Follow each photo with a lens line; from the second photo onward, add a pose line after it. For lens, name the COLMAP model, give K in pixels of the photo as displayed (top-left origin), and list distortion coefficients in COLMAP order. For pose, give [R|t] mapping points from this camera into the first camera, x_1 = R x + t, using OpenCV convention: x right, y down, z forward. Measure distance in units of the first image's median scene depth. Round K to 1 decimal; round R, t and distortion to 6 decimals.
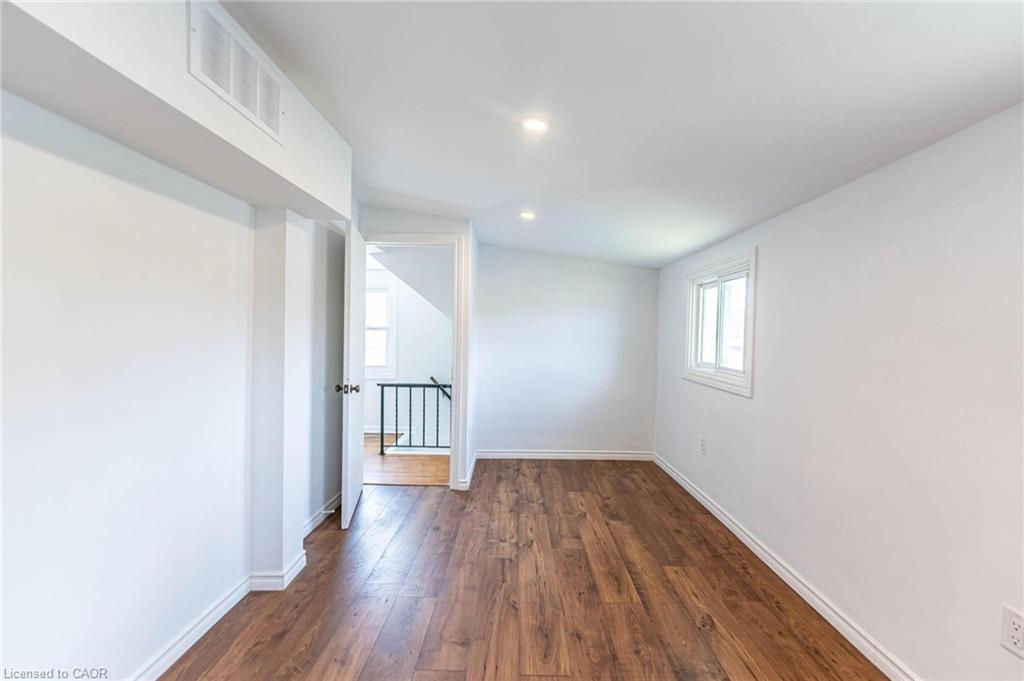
lens RADIAL K [[410.9, 0, 510.2], [0, 410.9, 340.5], [0, 0, 1]] dist [-0.001726, -0.000212]
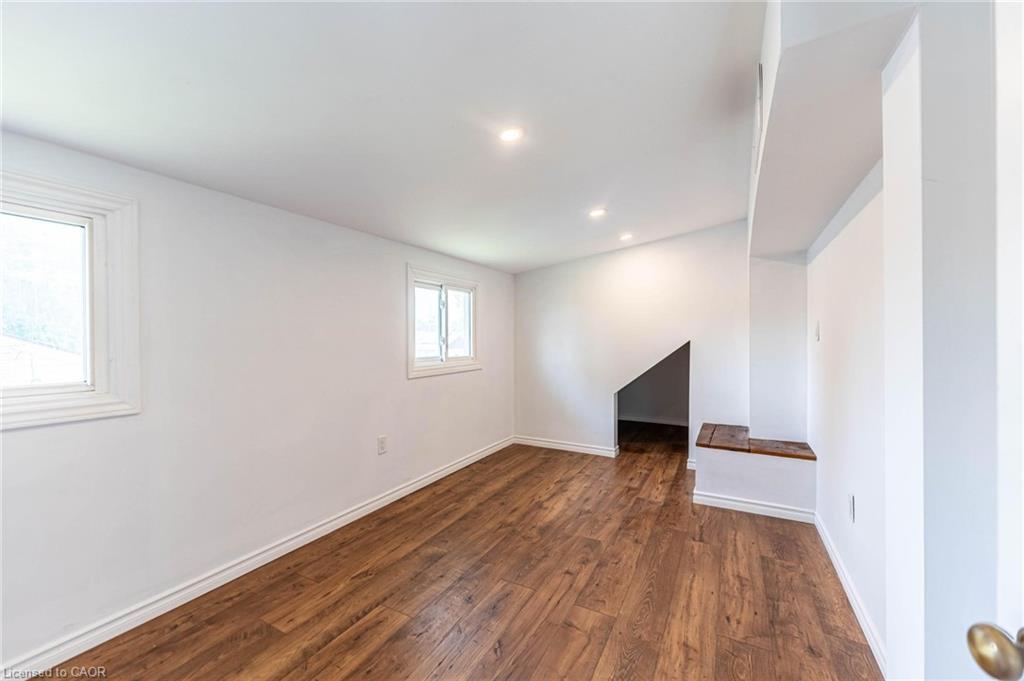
lens RADIAL K [[410.9, 0, 511.9], [0, 410.9, 338.1], [0, 0, 1]] dist [-0.001726, -0.000212]
pose [[-0.887698, -0.012594, 0.460254, -0.406572], [-0.001104, 0.999681, 0.025226, -0.013141], [-0.460425, 0.021885, -0.887429, 1.768181]]
